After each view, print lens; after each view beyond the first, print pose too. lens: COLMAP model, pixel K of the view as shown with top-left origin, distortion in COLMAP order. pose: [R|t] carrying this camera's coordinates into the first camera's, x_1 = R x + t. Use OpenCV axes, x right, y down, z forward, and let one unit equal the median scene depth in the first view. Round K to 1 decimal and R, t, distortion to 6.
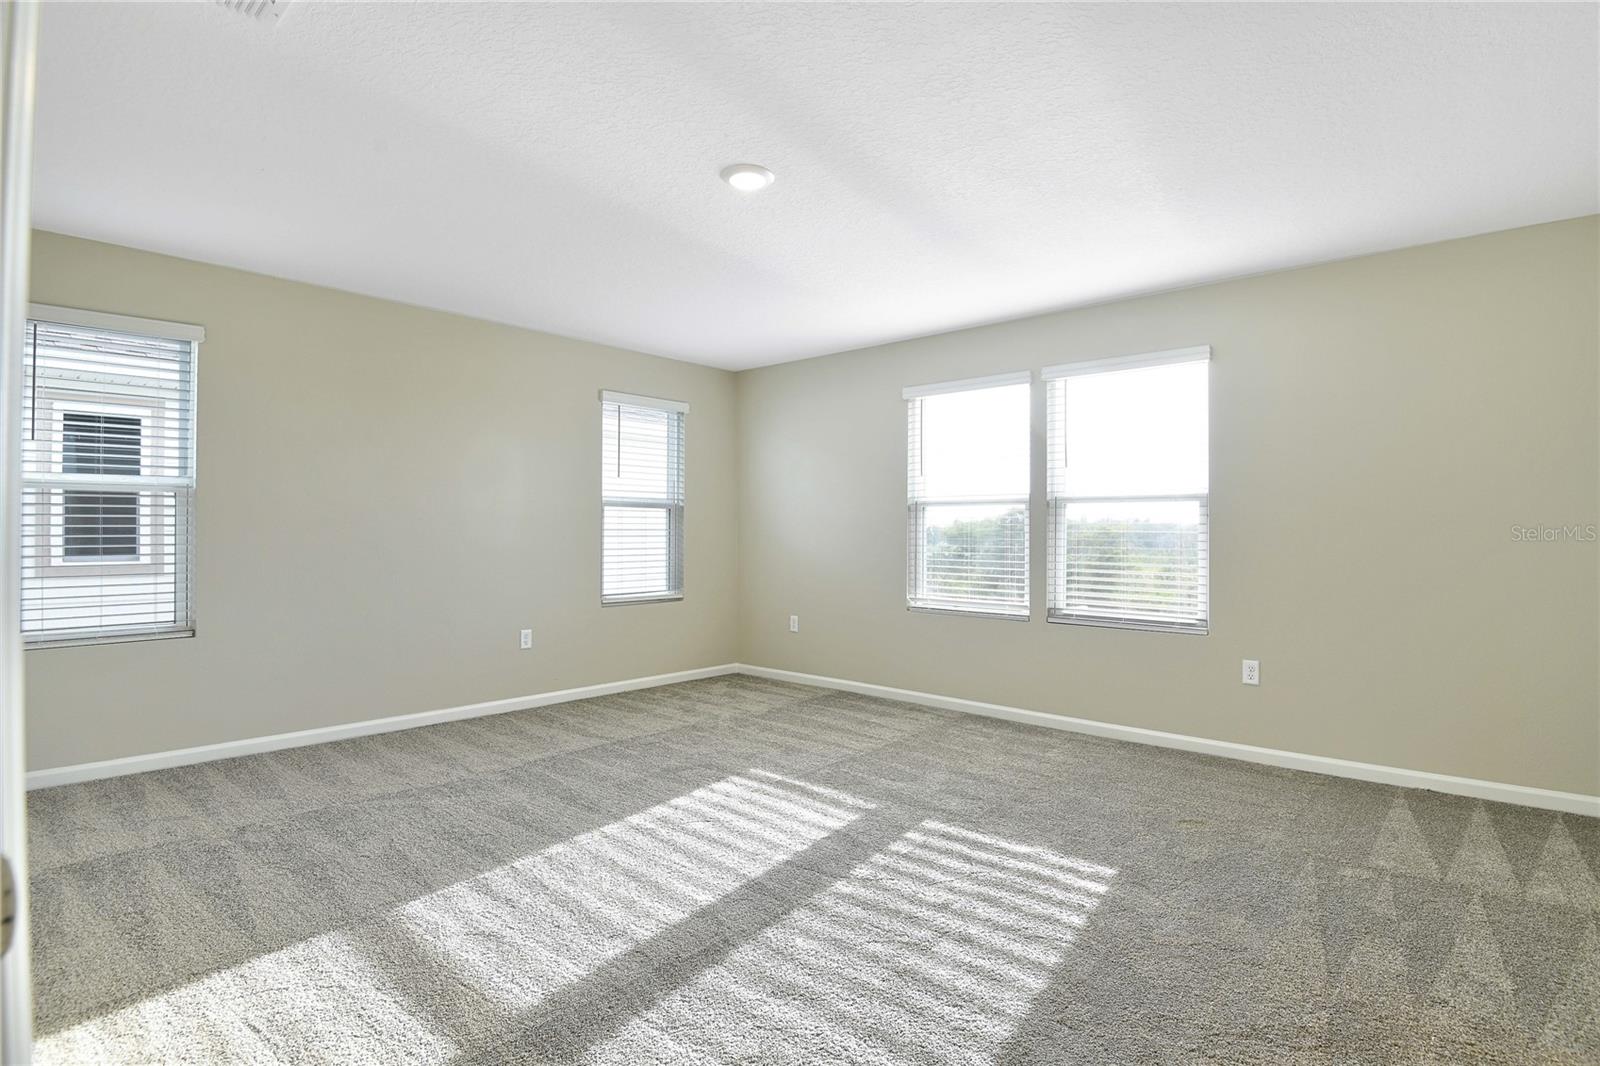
lens RADIAL K [[817.3, 0, 797.5], [0, 817.3, 528.7], [0, 0, 1]] dist [-0.006650, -0.001739]
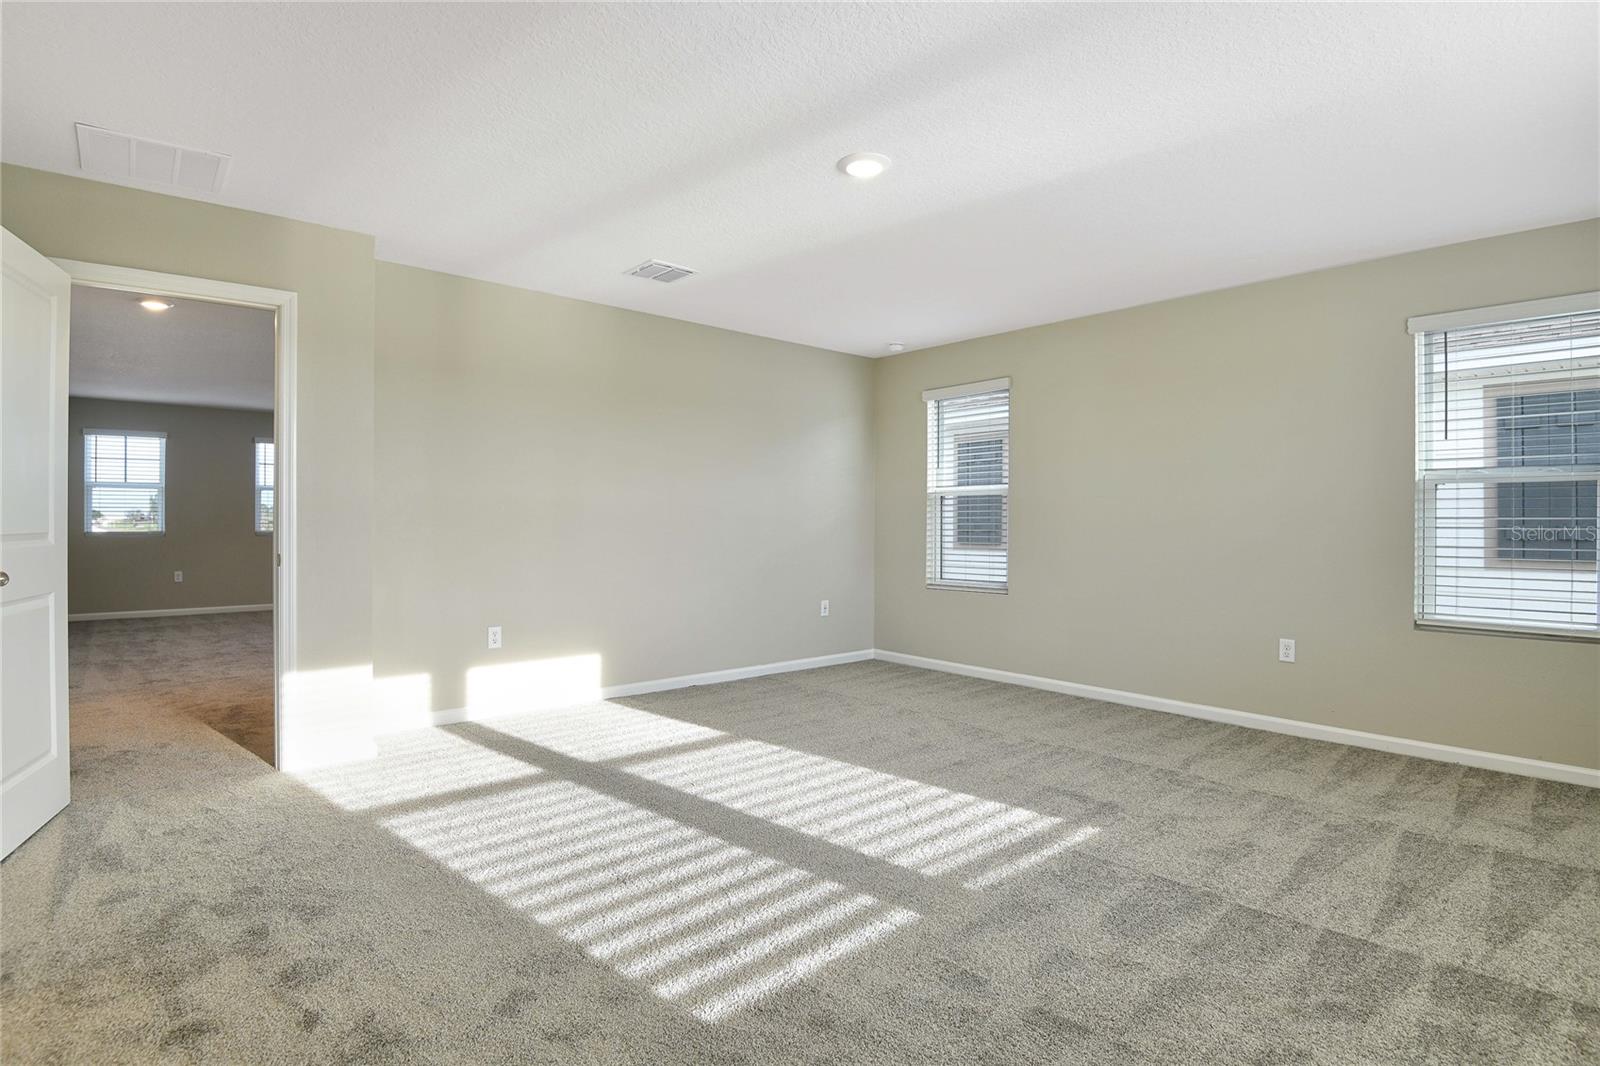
lens RADIAL K [[817.3, 0, 797.7], [0, 817.3, 527.7], [0, 0, 1]] dist [-0.006650, -0.001739]
pose [[-0.131381, 0.004953, -0.991320, 0.803014], [-0.000051, 0.999987, 0.005003, 0.008967], [0.991332, 0.000708, -0.131379, 0.892328]]
